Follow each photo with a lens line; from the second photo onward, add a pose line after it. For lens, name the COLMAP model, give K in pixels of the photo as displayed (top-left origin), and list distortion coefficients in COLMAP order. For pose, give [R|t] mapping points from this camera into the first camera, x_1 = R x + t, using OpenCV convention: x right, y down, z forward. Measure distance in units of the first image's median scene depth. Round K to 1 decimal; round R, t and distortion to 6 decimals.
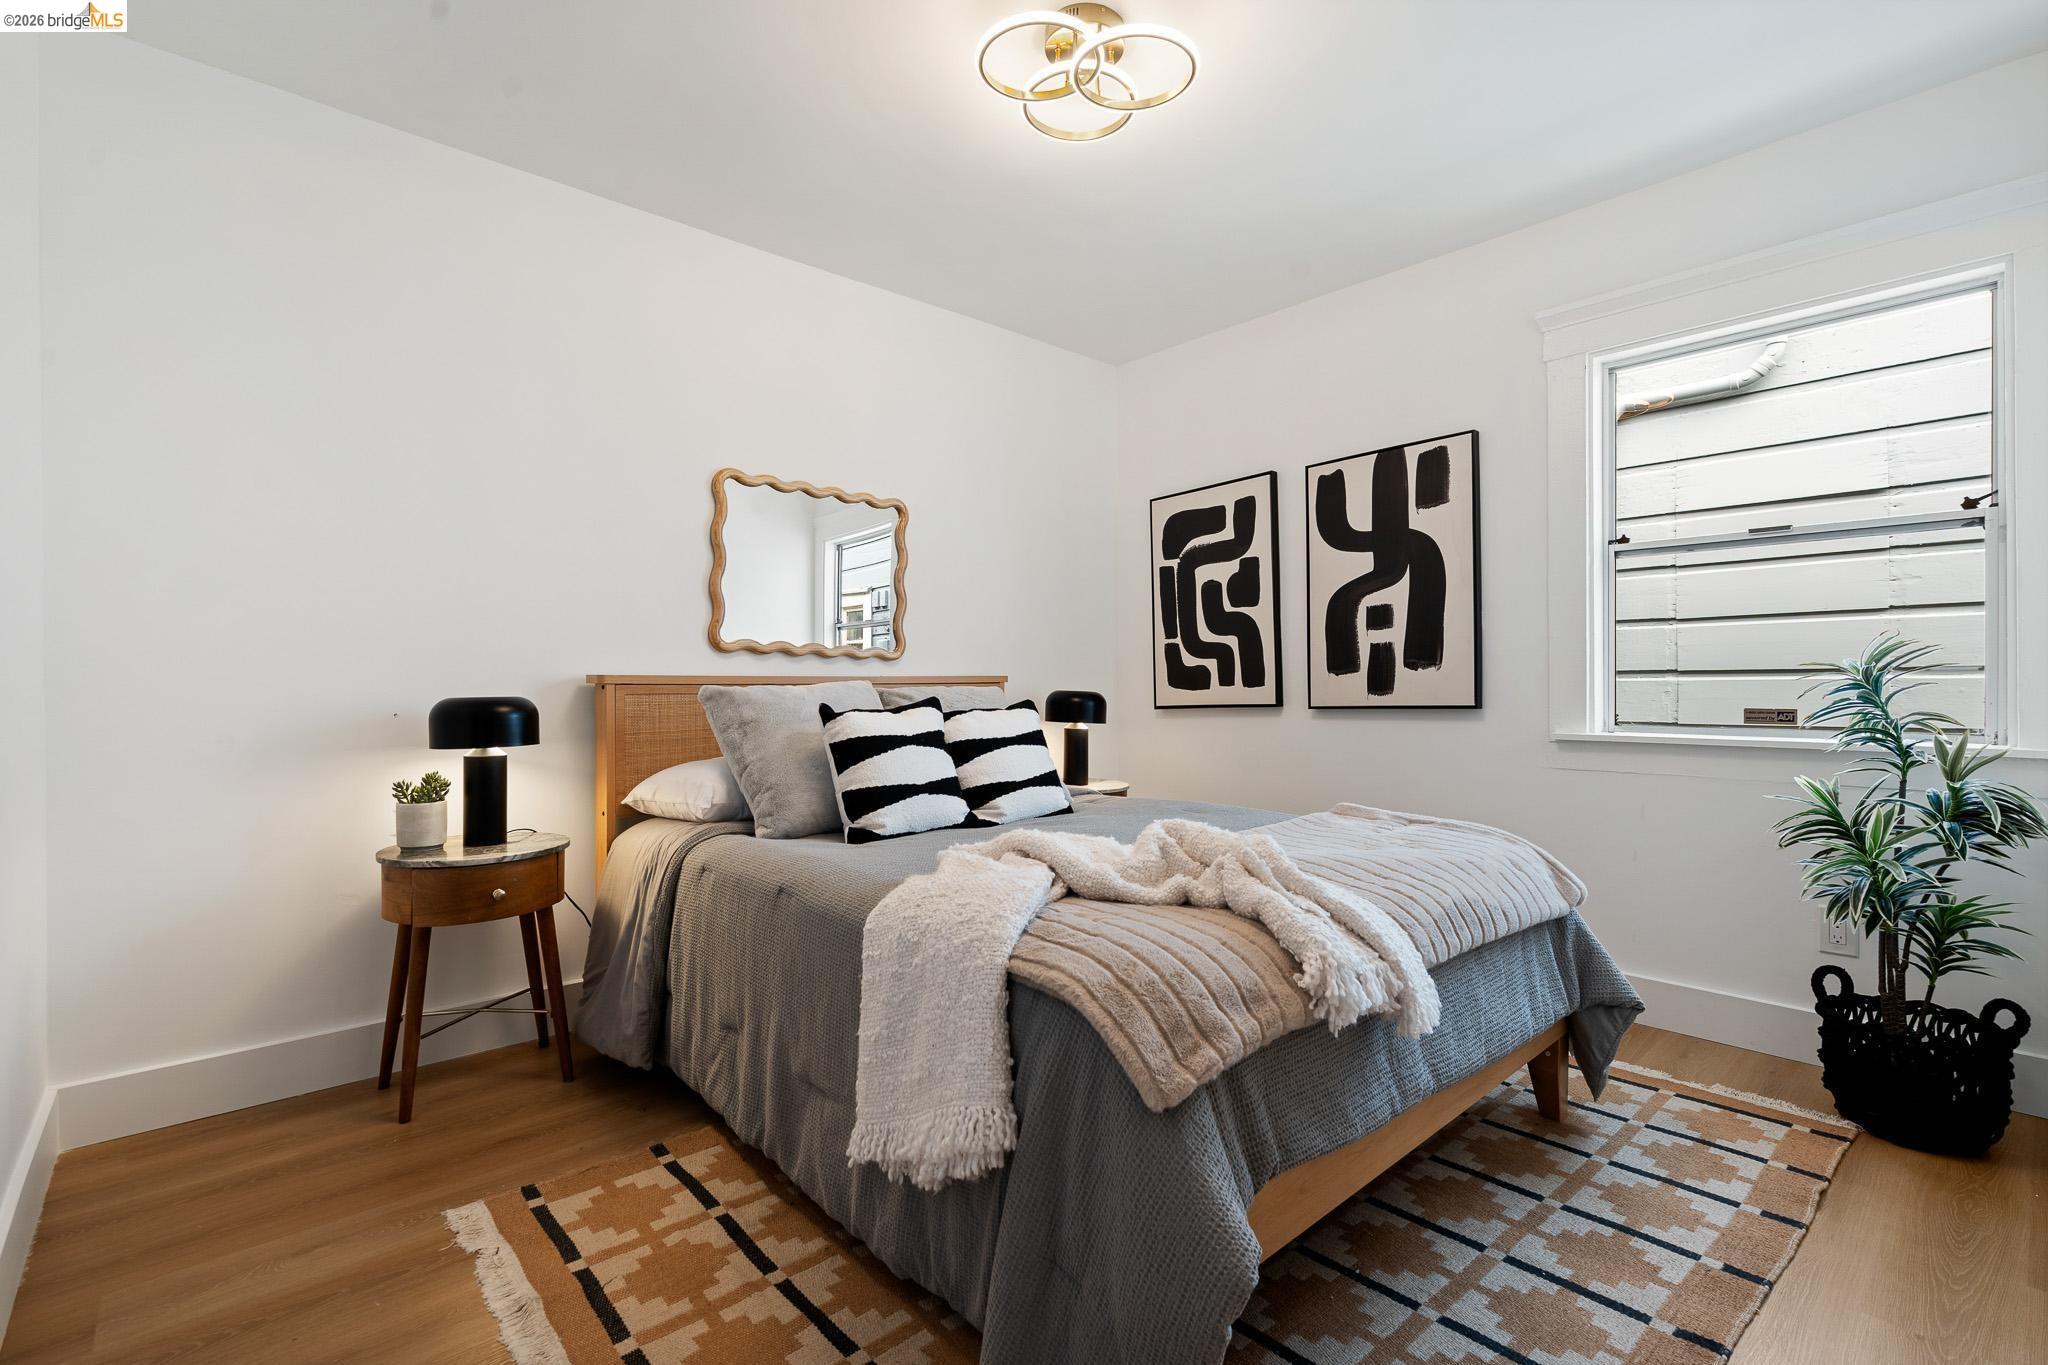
lens RADIAL K [[923.1, 0, 1023.6], [0, 923.1, 685.5], [0, 0, 1]] dist [-0.001490, 0.000725]
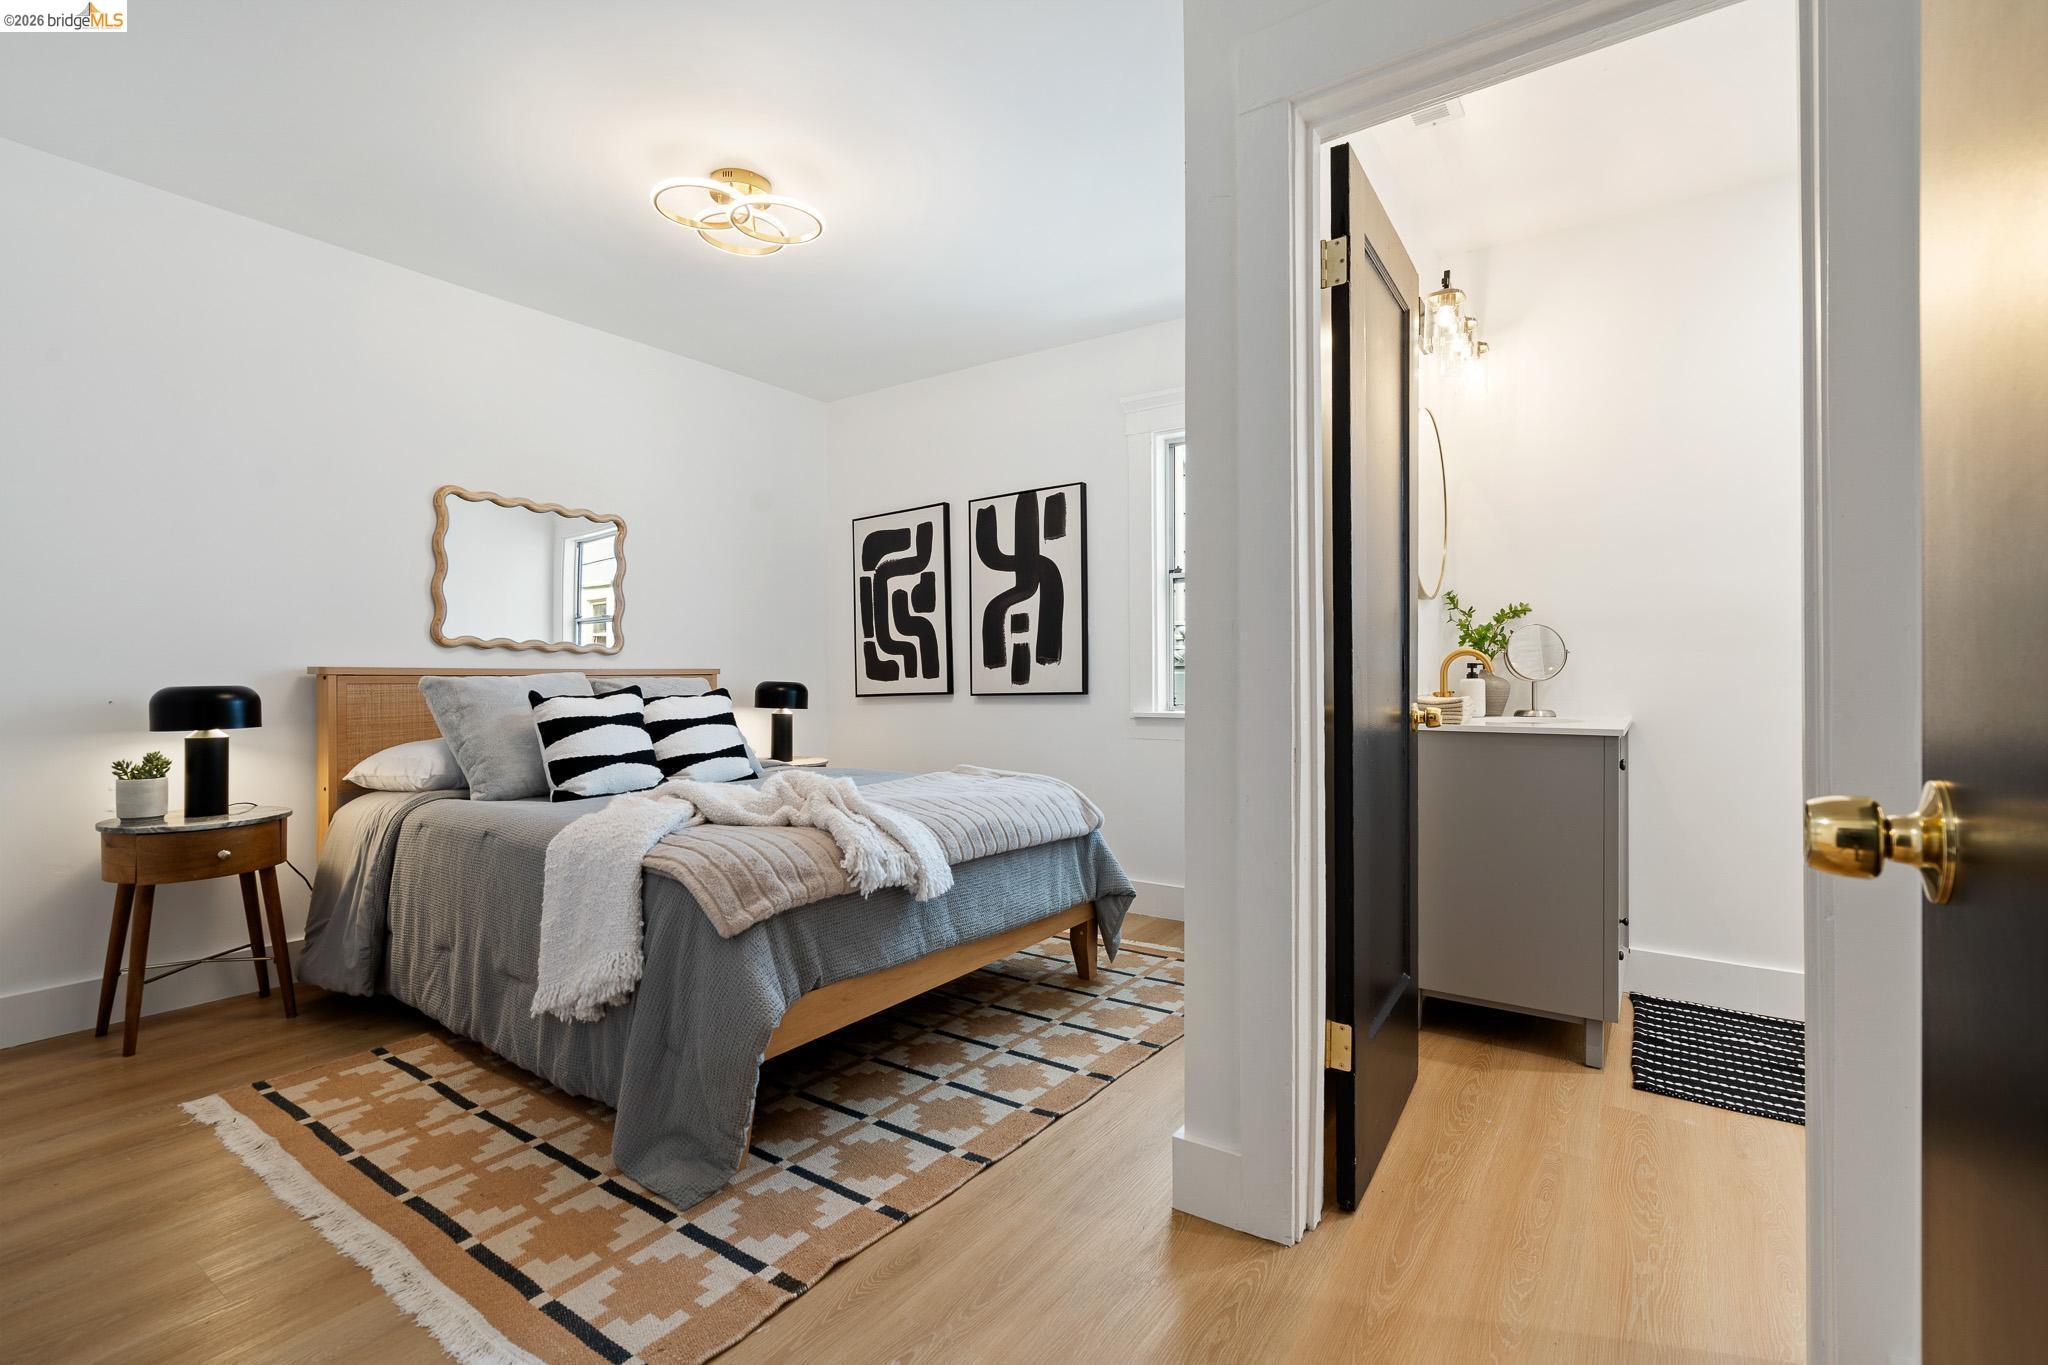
lens RADIAL K [[912.6, 0, 1014.0], [0, 912.6, 679.3], [0, 0, 1]] dist [0.001776, 0.000799]
pose [[0.974249, -0.000155, 0.225473, 0.142994], [-0.000067, 1.000000, 0.000980, 0.003341], [-0.225473, -0.000970, 0.974249, -0.349611]]
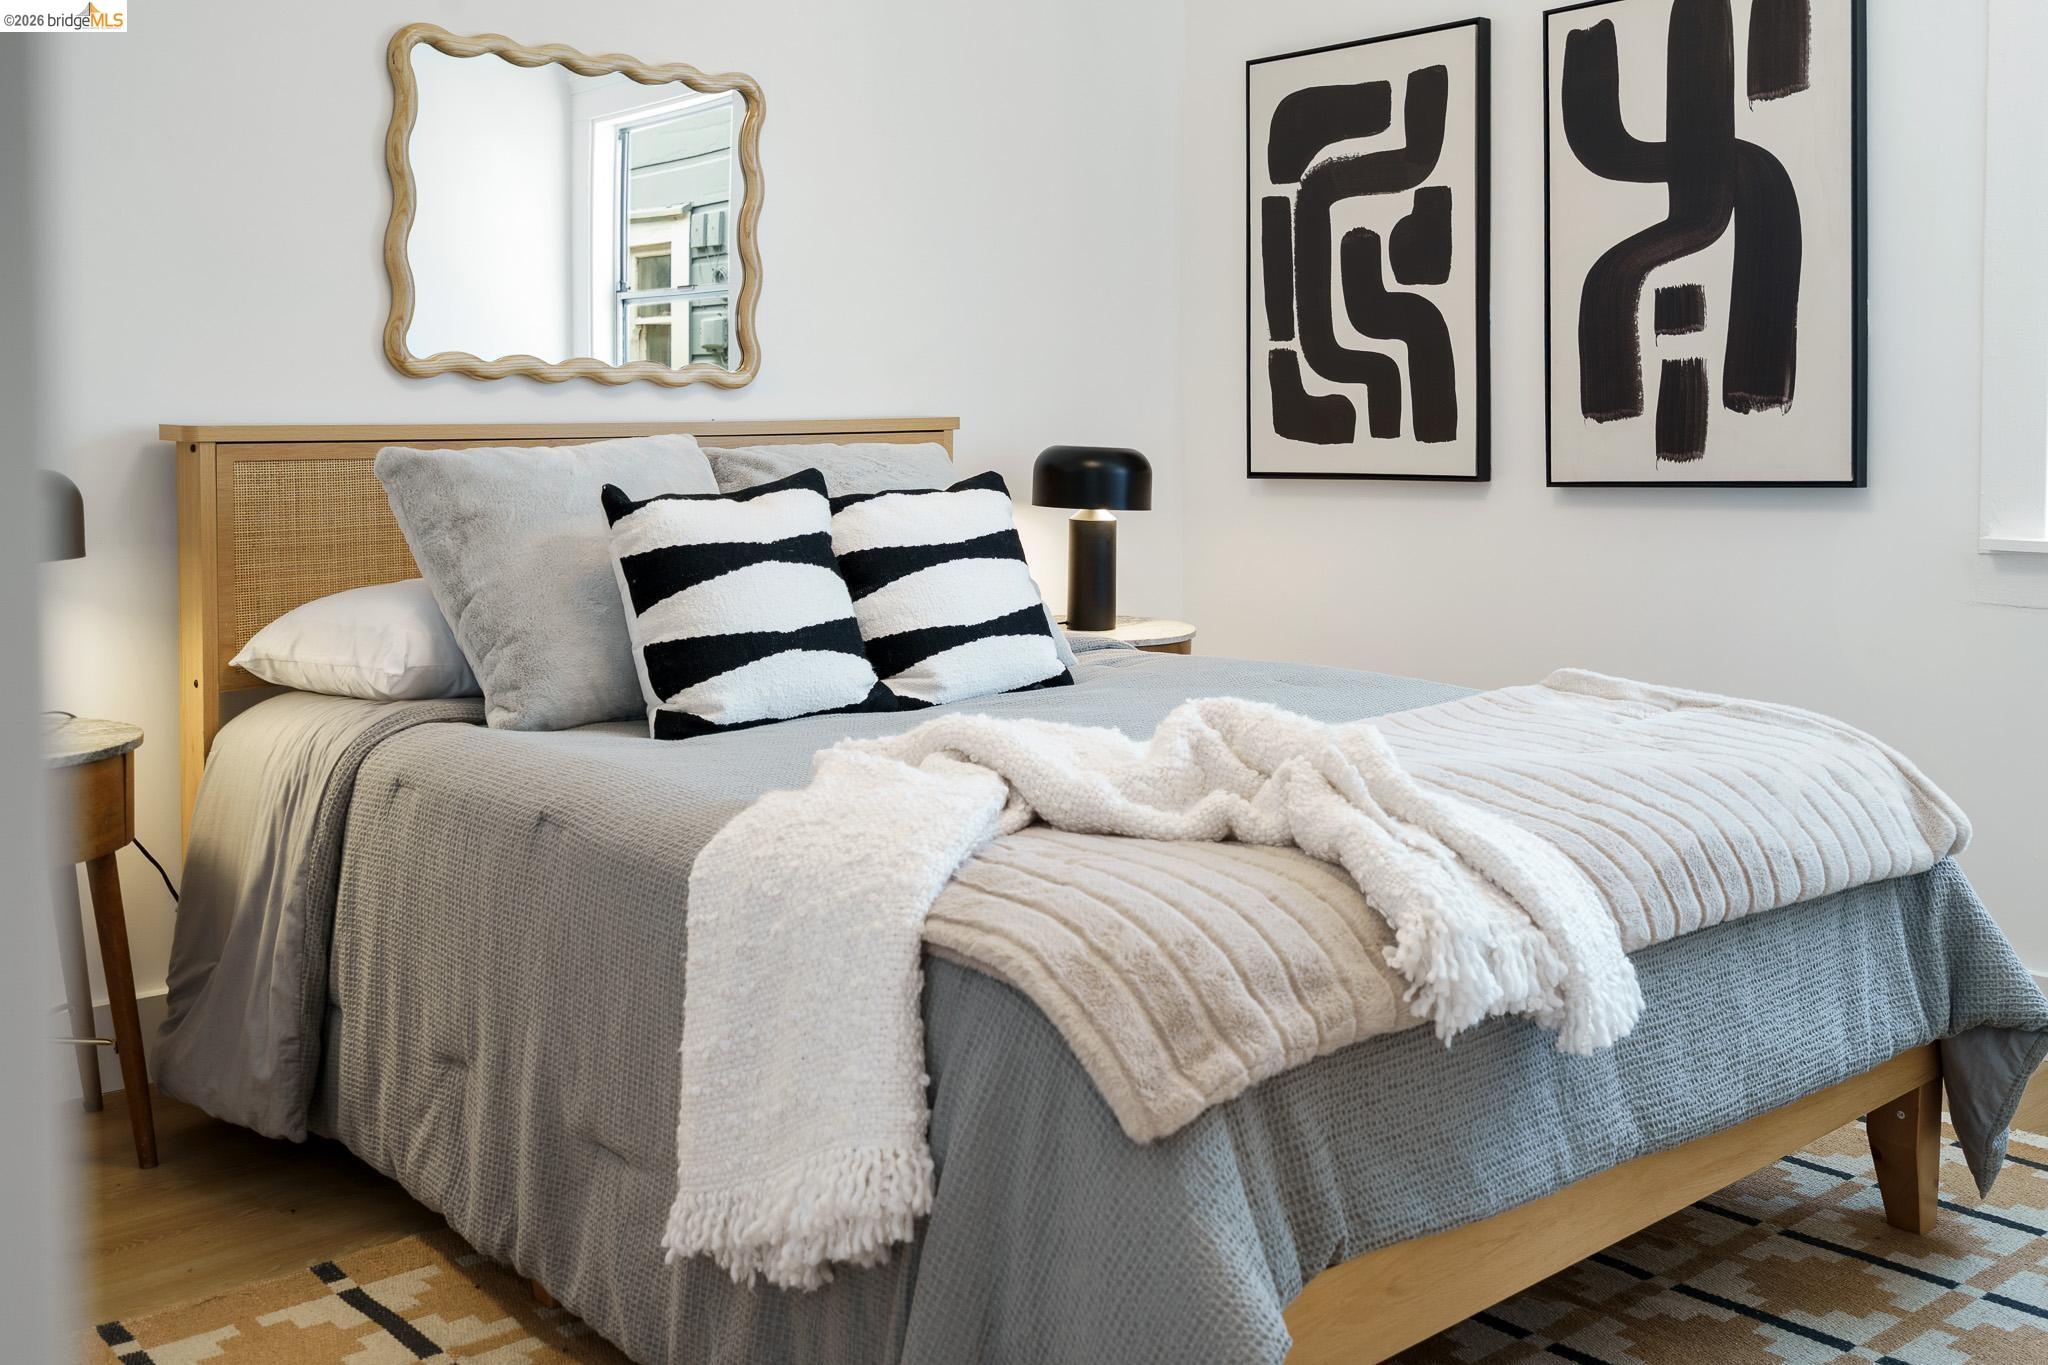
lens RADIAL K [[2031.5, 0, 1028.7], [0, 2031.5, 485.2], [0, 0, 1]] dist [0.013842, -0.003287]
pose [[0.999987, 0.003574, 0.003518, 0.029629], [-0.003717, 0.999129, 0.041564, -0.033738], [-0.003366, -0.041576, 0.999130, -0.220120]]
